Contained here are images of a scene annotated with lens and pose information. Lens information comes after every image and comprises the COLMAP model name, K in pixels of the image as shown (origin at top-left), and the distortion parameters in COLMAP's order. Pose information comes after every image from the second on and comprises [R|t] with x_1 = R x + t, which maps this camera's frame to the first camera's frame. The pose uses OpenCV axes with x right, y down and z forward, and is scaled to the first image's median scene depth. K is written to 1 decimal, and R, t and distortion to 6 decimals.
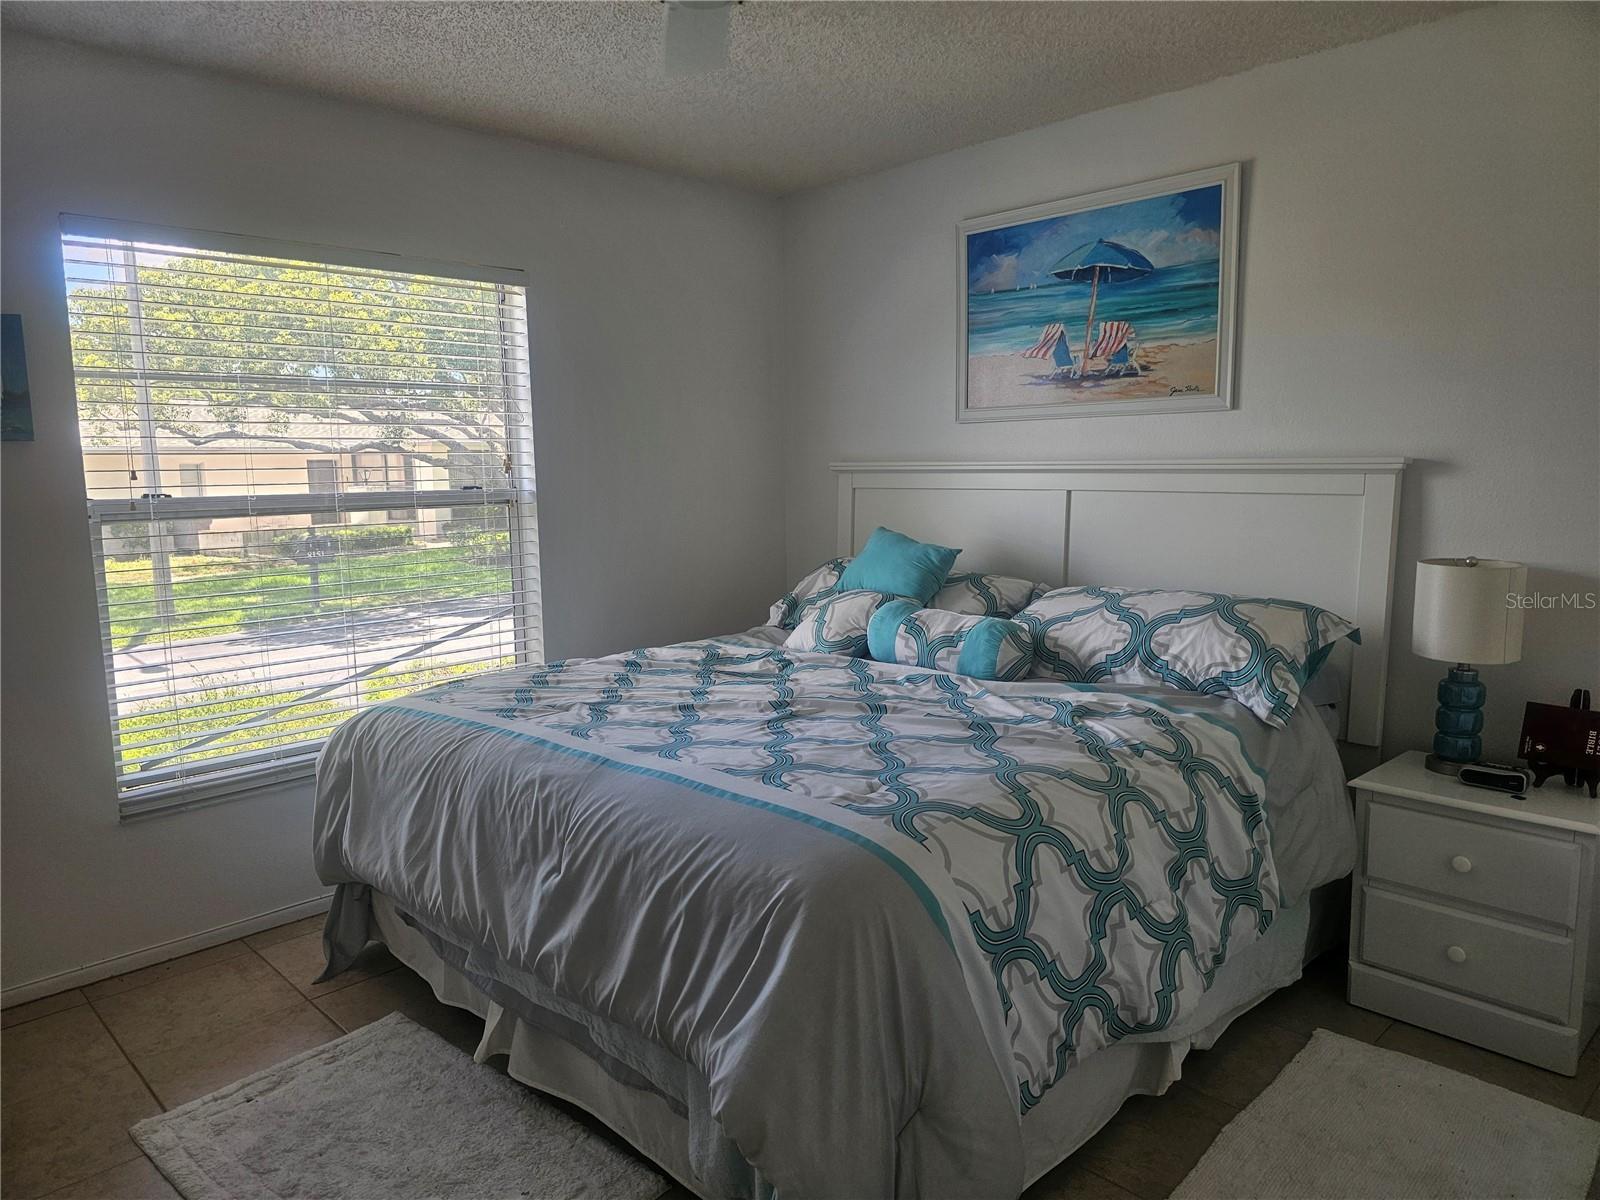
lens RADIAL K [[1041.2, 0, 800.0], [0, 1041.2, 600.0], [0, 0, 1]] dist [0.120219, -0.183804]
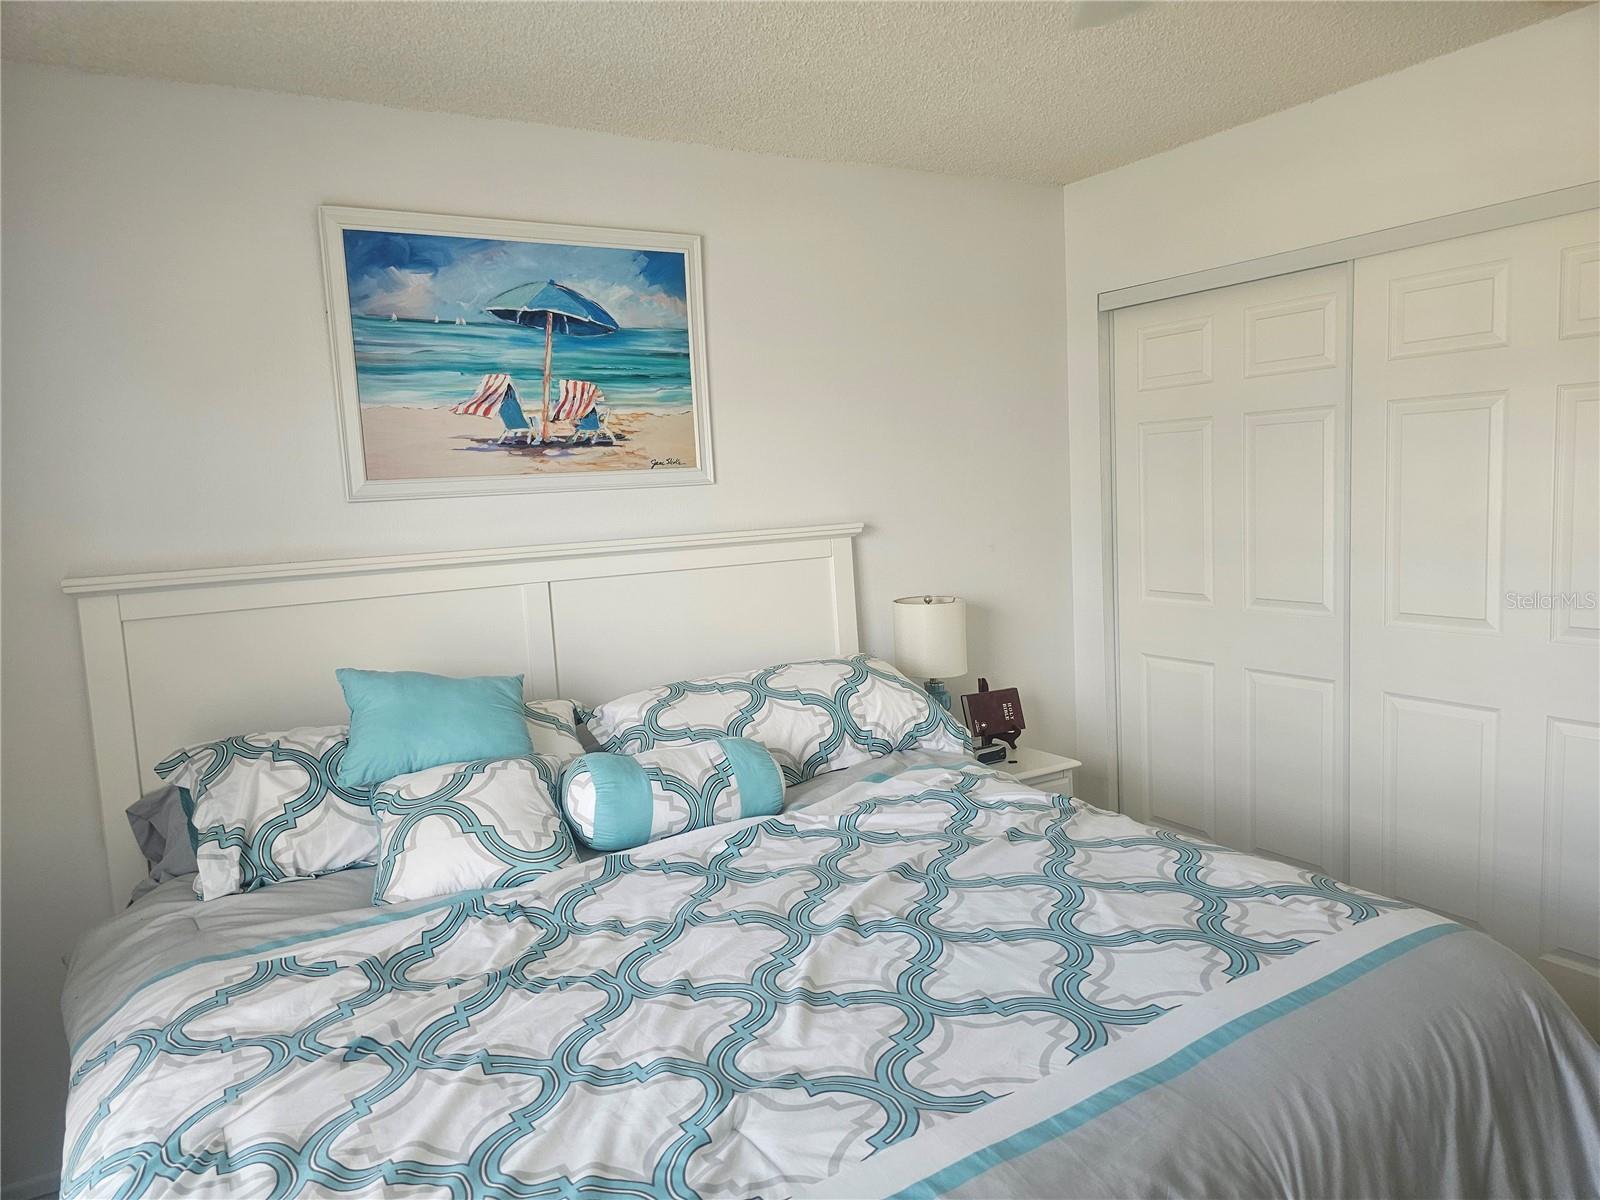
lens RADIAL K [[1041.2, 0, 800.0], [0, 1041.2, 600.0], [0, 0, 1]] dist [0.120219, -0.183804]
pose [[0.263670, -0.106553, 0.958710, -0.488498], [0.181722, 0.981571, 0.059115, -0.108827], [-0.947341, 0.158632, 0.278174, 0.628567]]
